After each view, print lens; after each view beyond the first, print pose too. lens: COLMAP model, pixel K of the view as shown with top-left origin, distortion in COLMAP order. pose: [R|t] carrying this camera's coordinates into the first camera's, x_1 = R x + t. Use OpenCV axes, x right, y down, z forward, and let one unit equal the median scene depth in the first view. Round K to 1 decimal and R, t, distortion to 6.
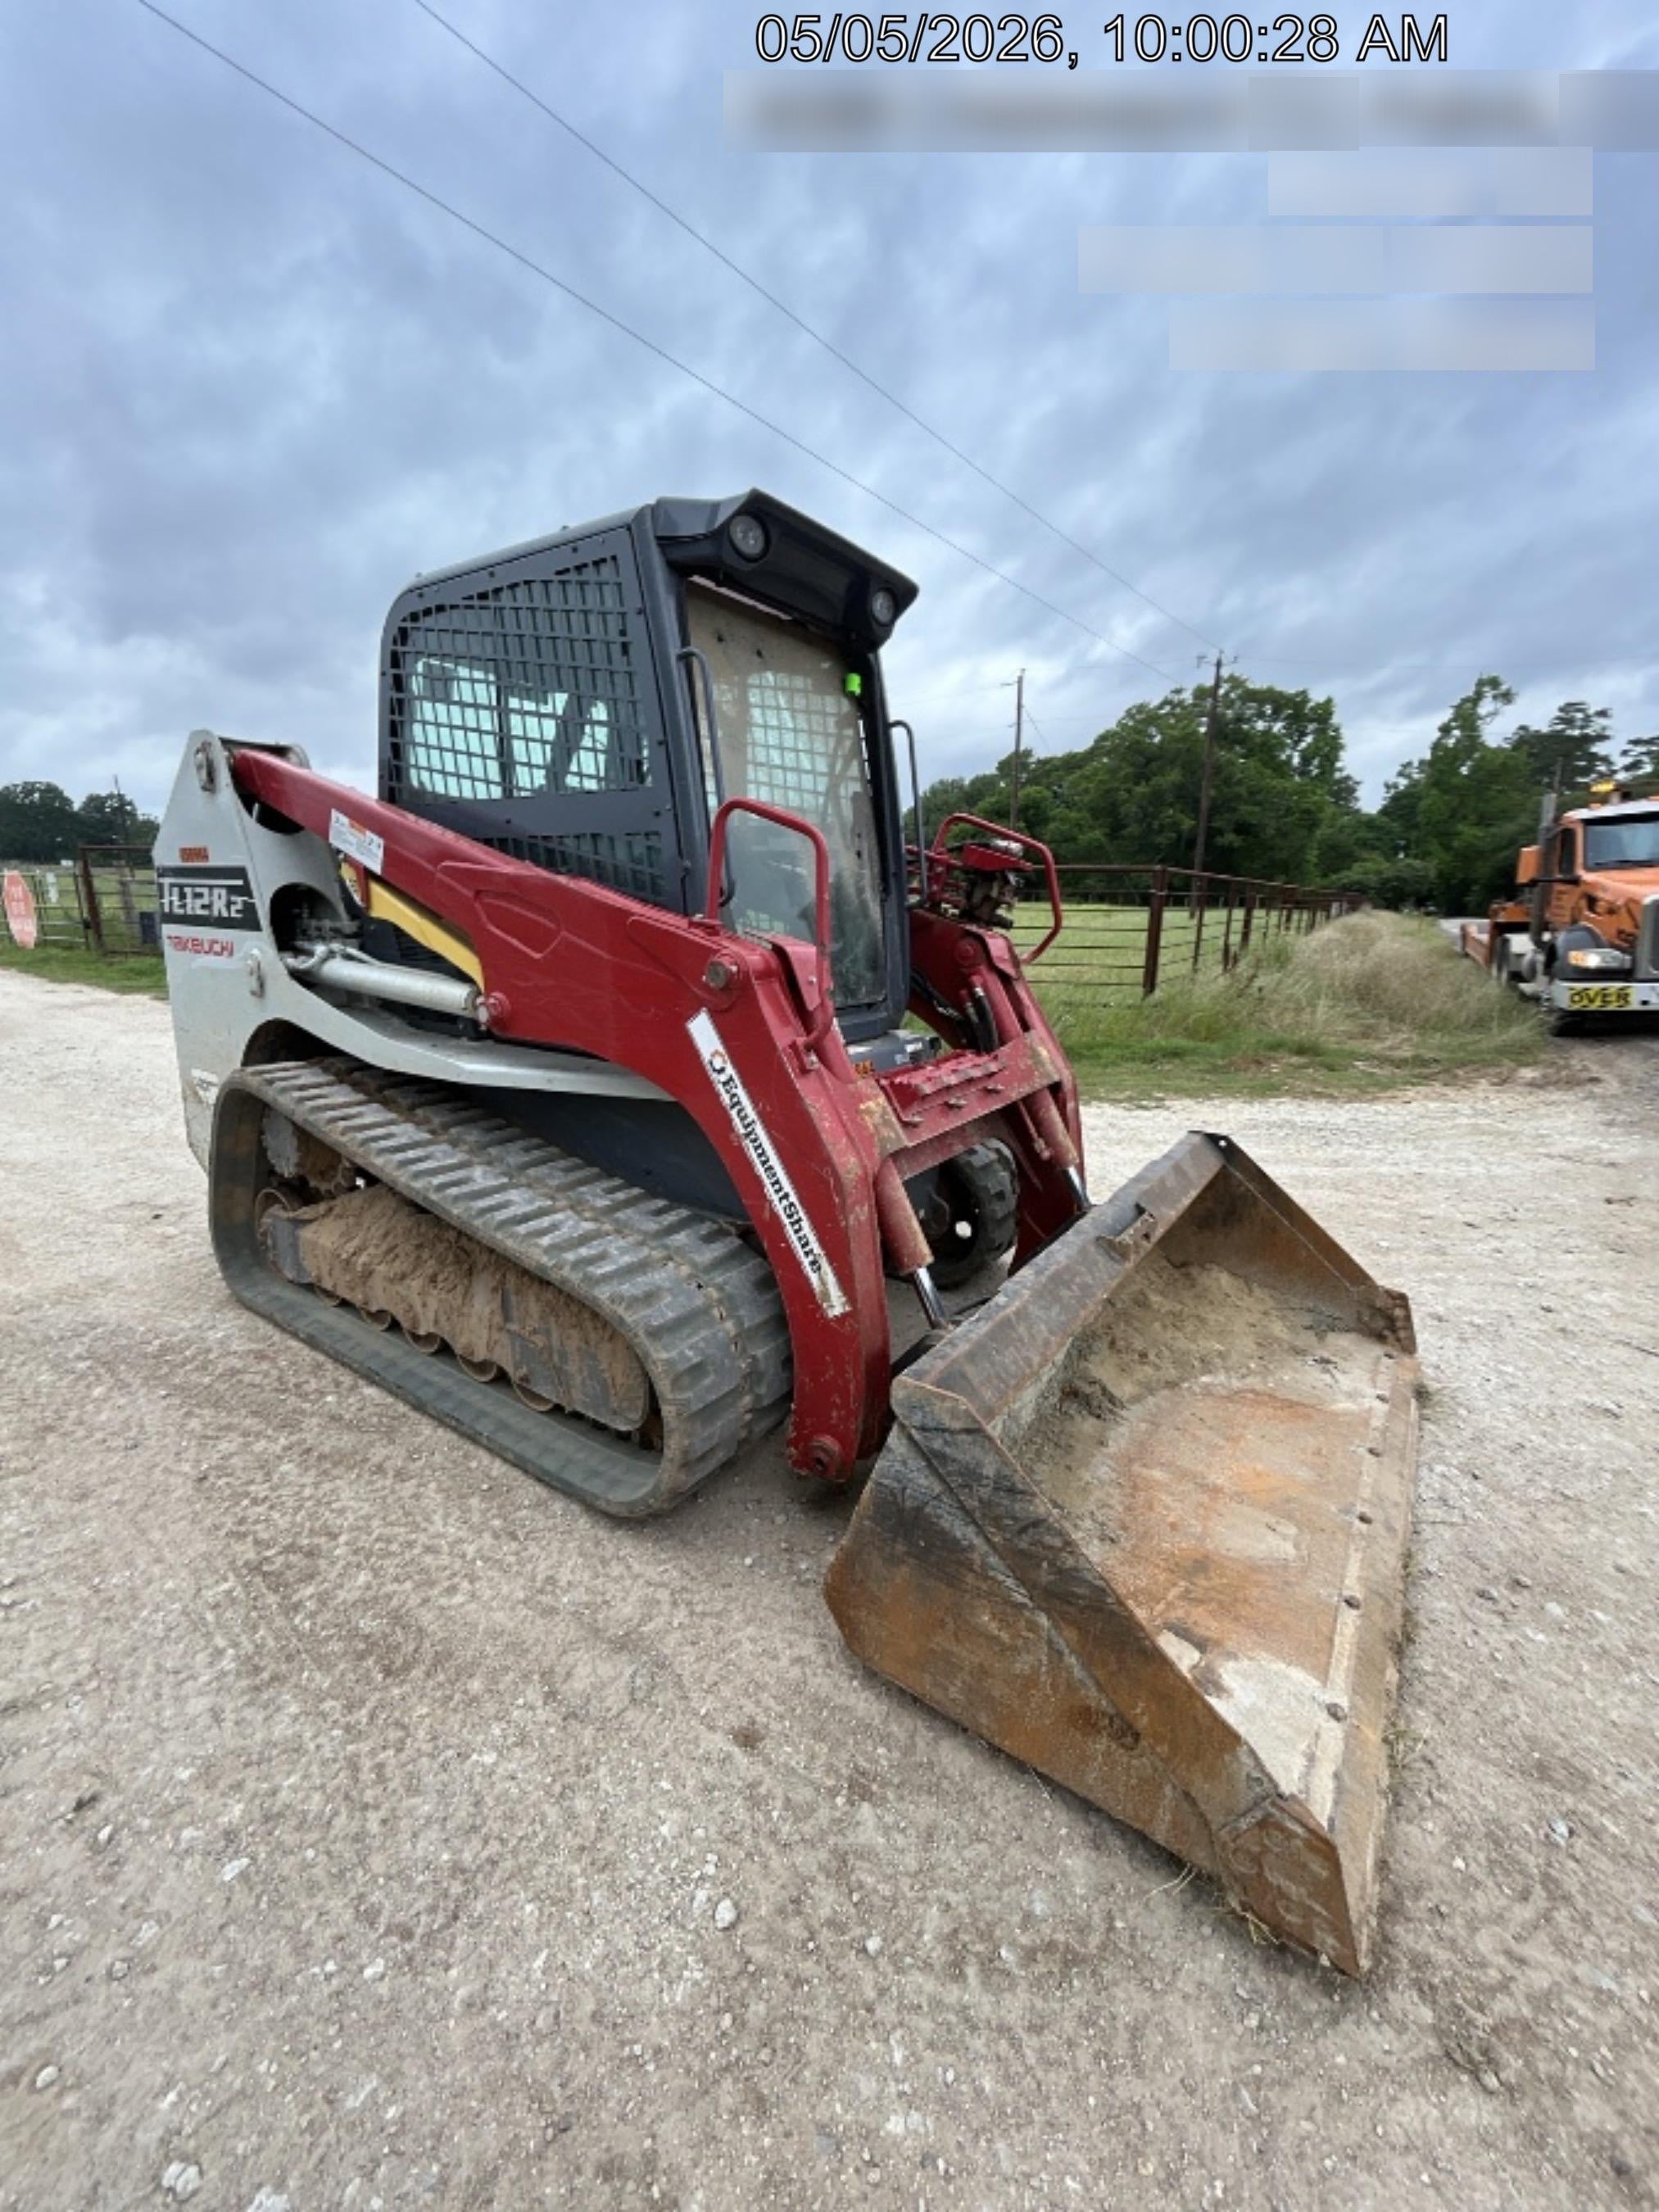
lens RADIAL K [[873.5, 0, 827.3], [0, 873.5, 1080.8], [0, 0, 1]] dist [0.011610, 0.000060]
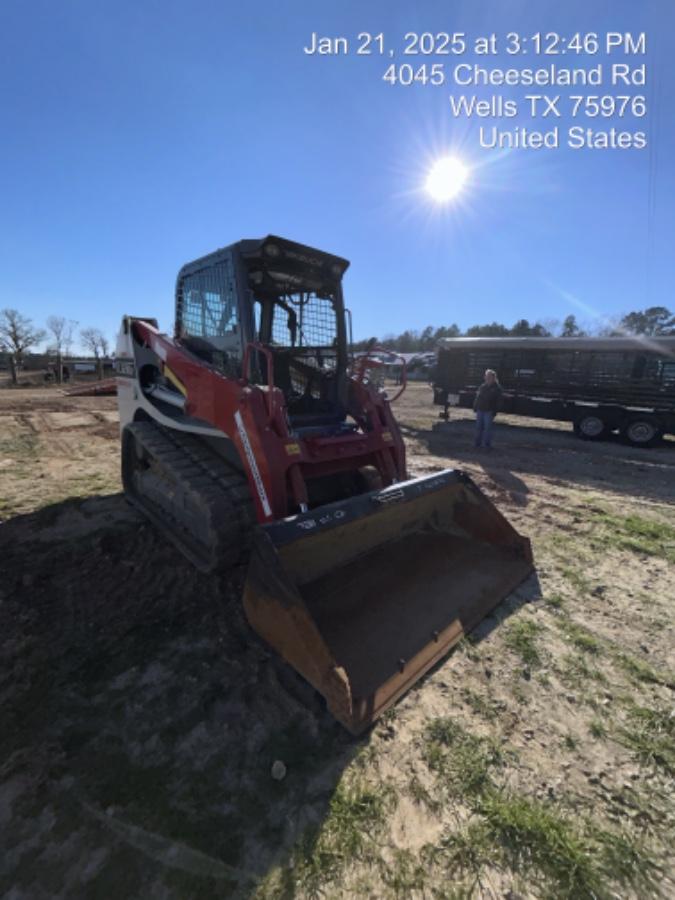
lens RADIAL K [[359.5, 0, 337.5], [0, 359.5, 450.0], [0, 0, 1]] dist [-0.007905, -0.000032]
pose [[0.978310, 0.074334, -0.193349, 0.326537], [-0.073658, 0.997226, 0.010697, 0.012019], [0.193608, 0.003777, 0.981072, -0.104006]]
